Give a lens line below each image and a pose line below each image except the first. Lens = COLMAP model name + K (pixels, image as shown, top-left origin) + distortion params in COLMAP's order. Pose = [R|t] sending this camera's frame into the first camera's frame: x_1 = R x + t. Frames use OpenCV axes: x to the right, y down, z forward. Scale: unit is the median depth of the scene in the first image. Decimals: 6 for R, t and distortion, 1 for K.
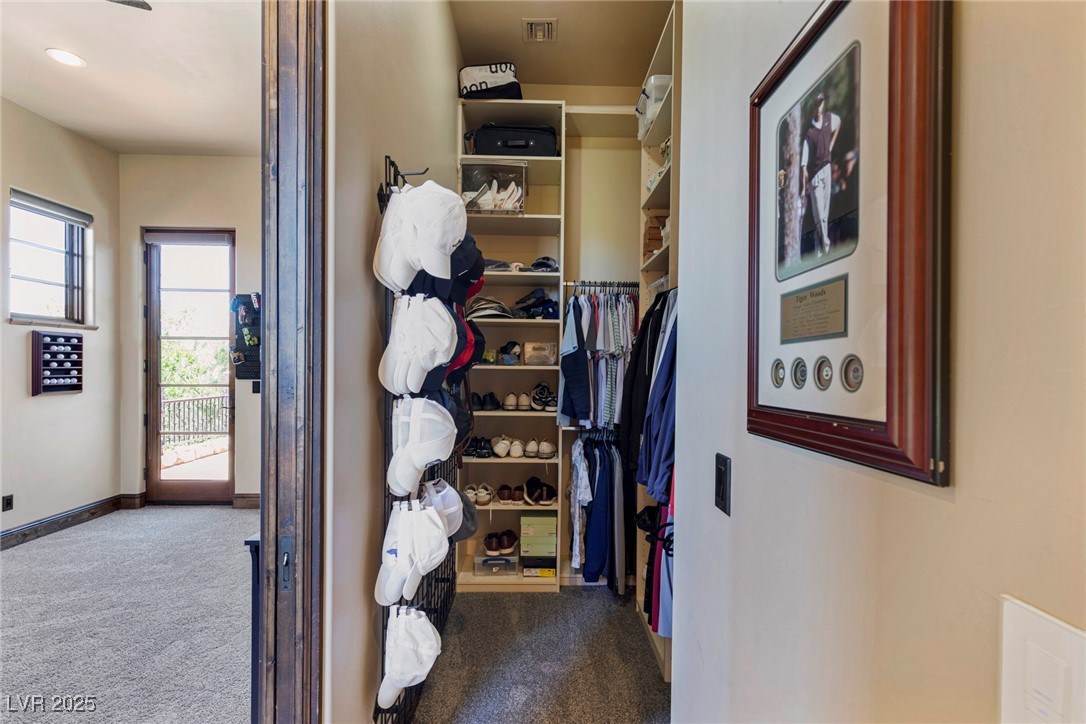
lens RADIAL K [[496.4, 0, 542.6], [0, 496.4, 367.7], [0, 0, 1]] dist [0.021166, 0.000490]
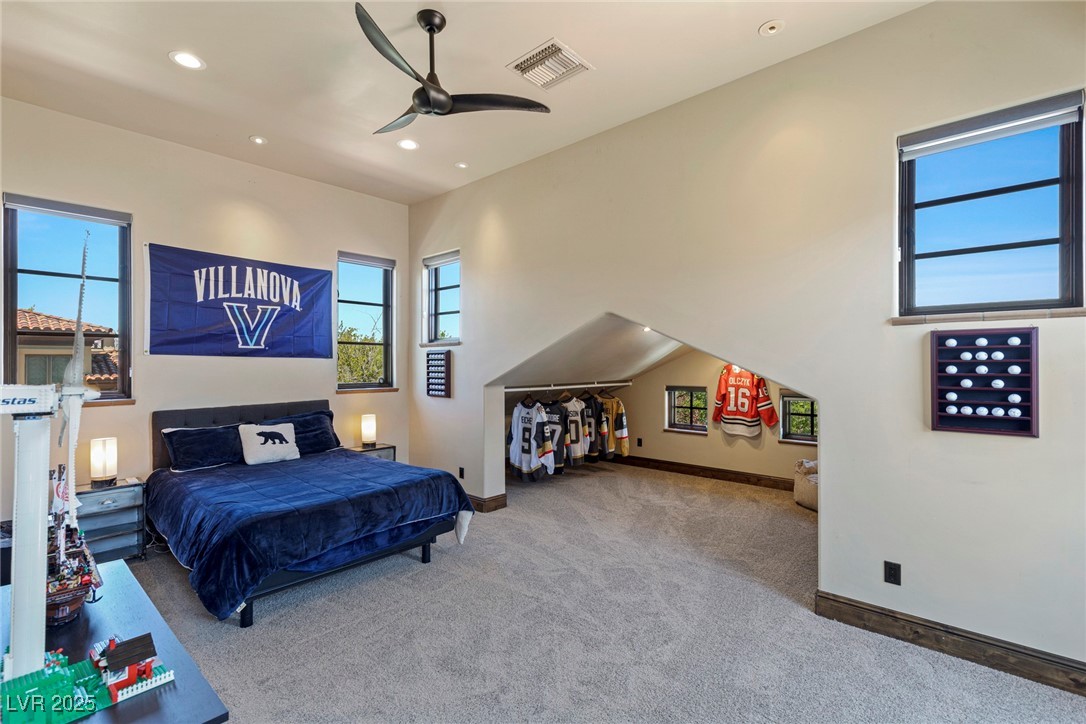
lens RADIAL K [[496.4, 0, 540.2], [0, 496.4, 357.8], [0, 0, 1]] dist [0.021166, 0.000490]
pose [[-0.710449, -0.003724, -0.703739, -0.170390], [0.007570, 0.999888, -0.012933, -0.031989], [0.703708, -0.014516, -0.710341, 1.055719]]
